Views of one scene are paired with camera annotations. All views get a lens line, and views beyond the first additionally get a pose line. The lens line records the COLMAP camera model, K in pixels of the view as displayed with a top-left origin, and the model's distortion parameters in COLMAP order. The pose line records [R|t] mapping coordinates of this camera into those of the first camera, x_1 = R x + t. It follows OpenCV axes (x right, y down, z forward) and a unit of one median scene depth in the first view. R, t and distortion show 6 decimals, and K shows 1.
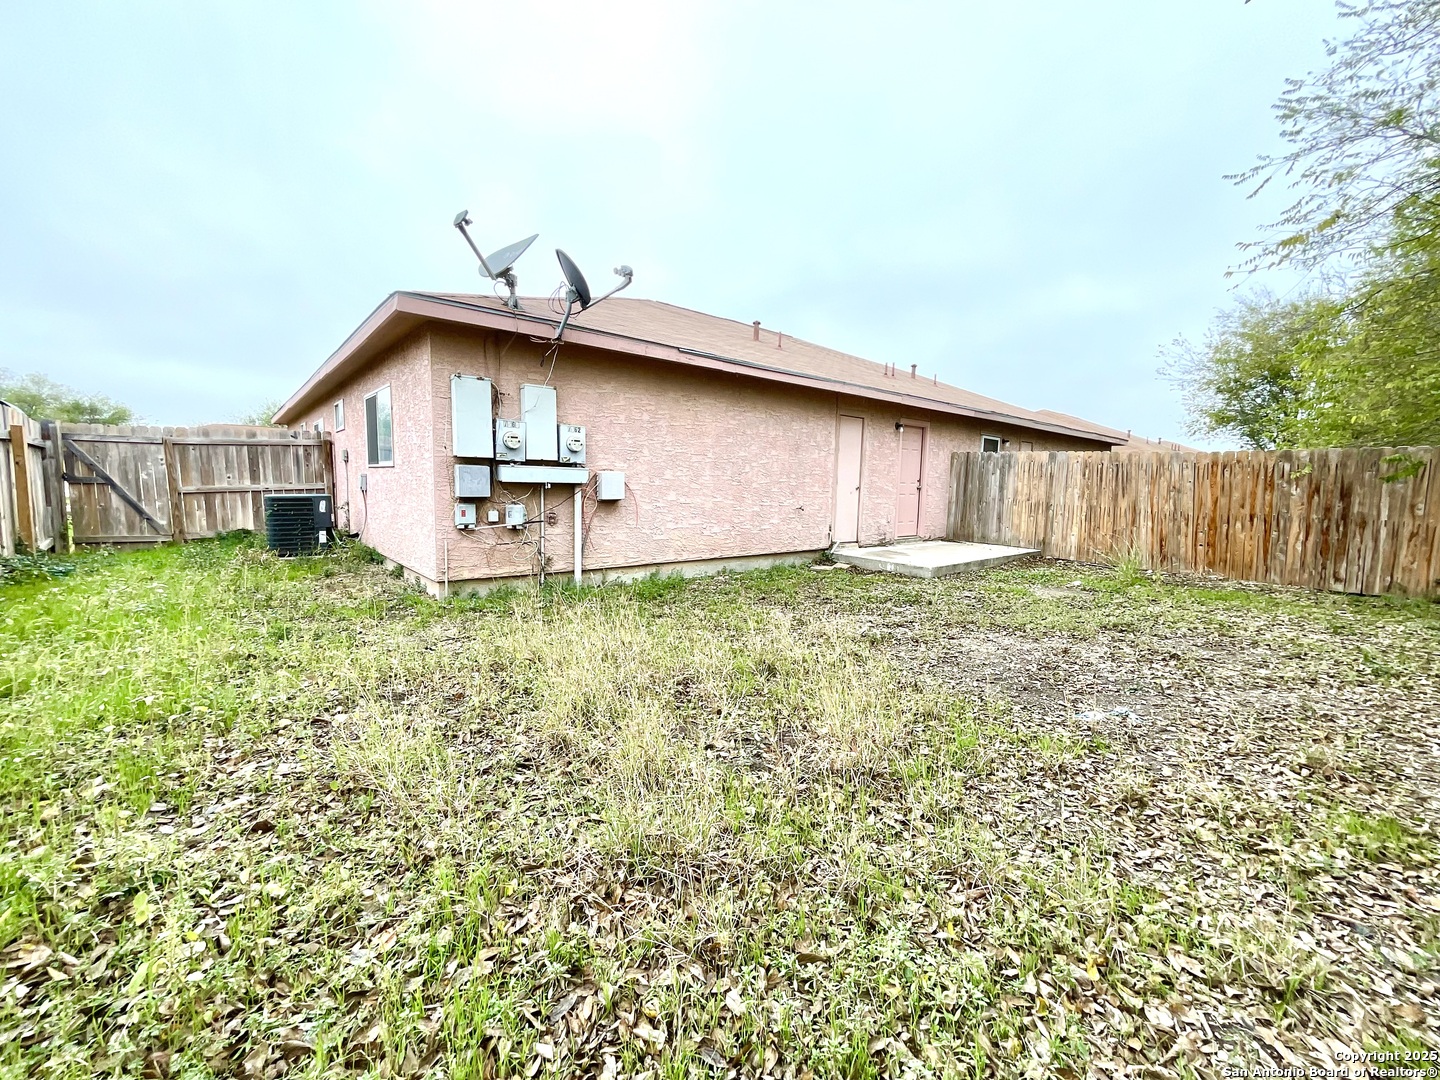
lens RADIAL K [[582.4, 0, 717.5], [0, 582.4, 538.1], [0, 0, 1]] dist [-0.005904, 0.001423]
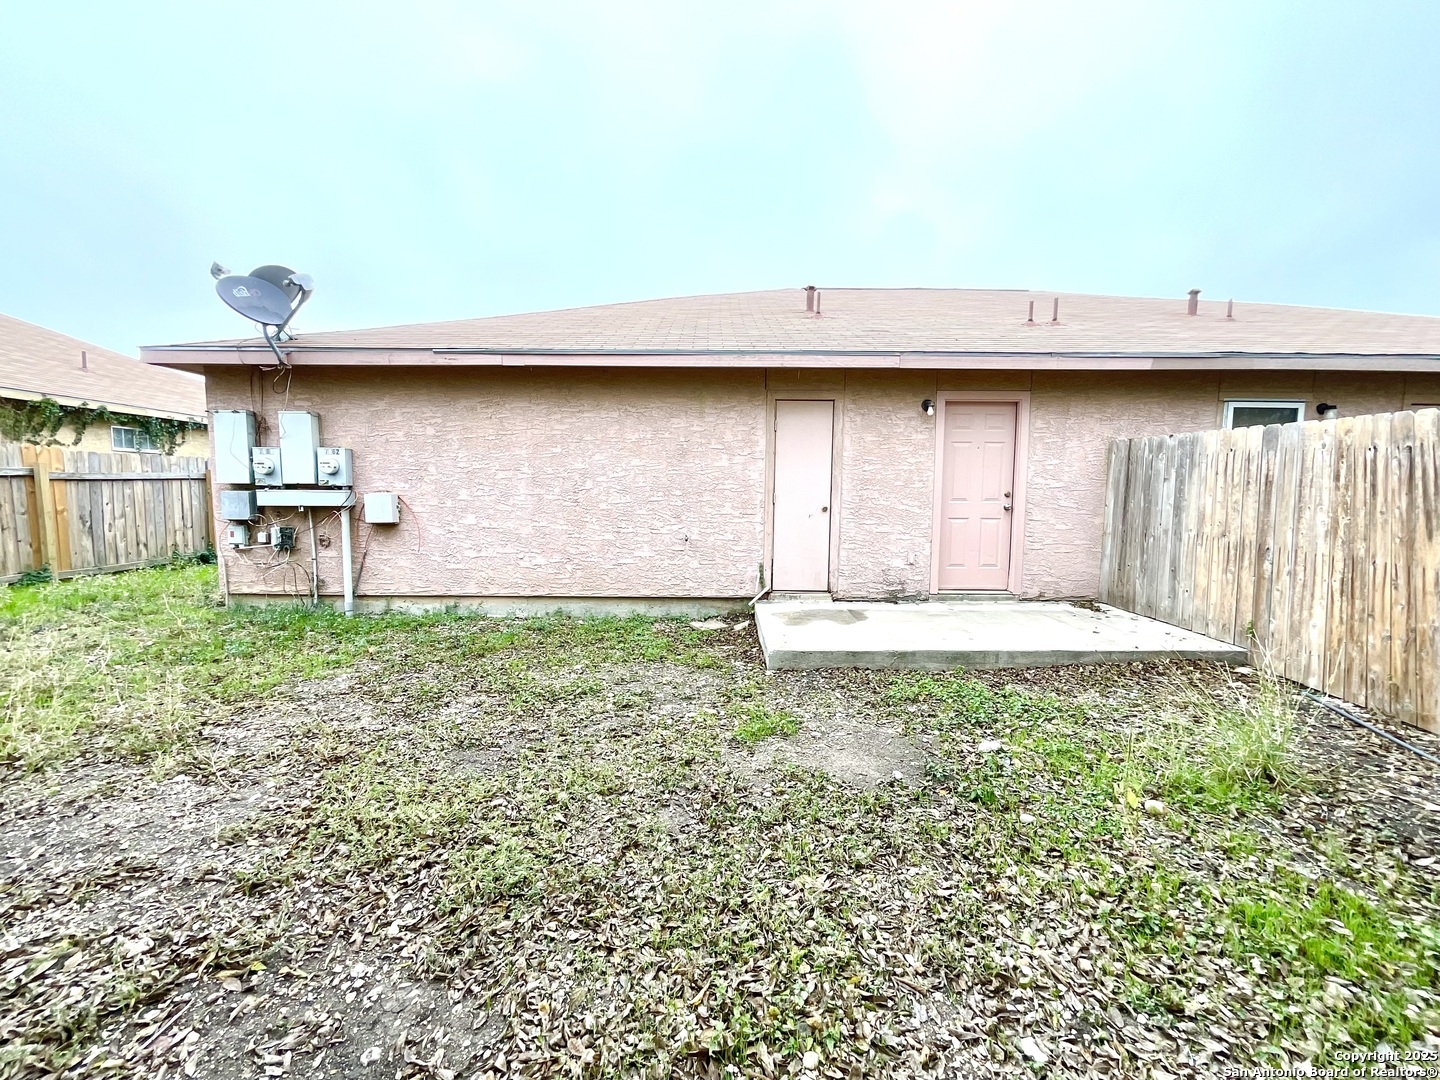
lens RADIAL K [[582.4, 0, 724.2], [0, 582.4, 536.2], [0, 0, 1]] dist [-0.005904, 0.001423]
pose [[0.766685, 0.036028, -0.641012, 0.678752], [-0.050810, 0.998698, -0.004641, -0.055633], [0.640010, 0.036128, 0.767517, 0.515750]]
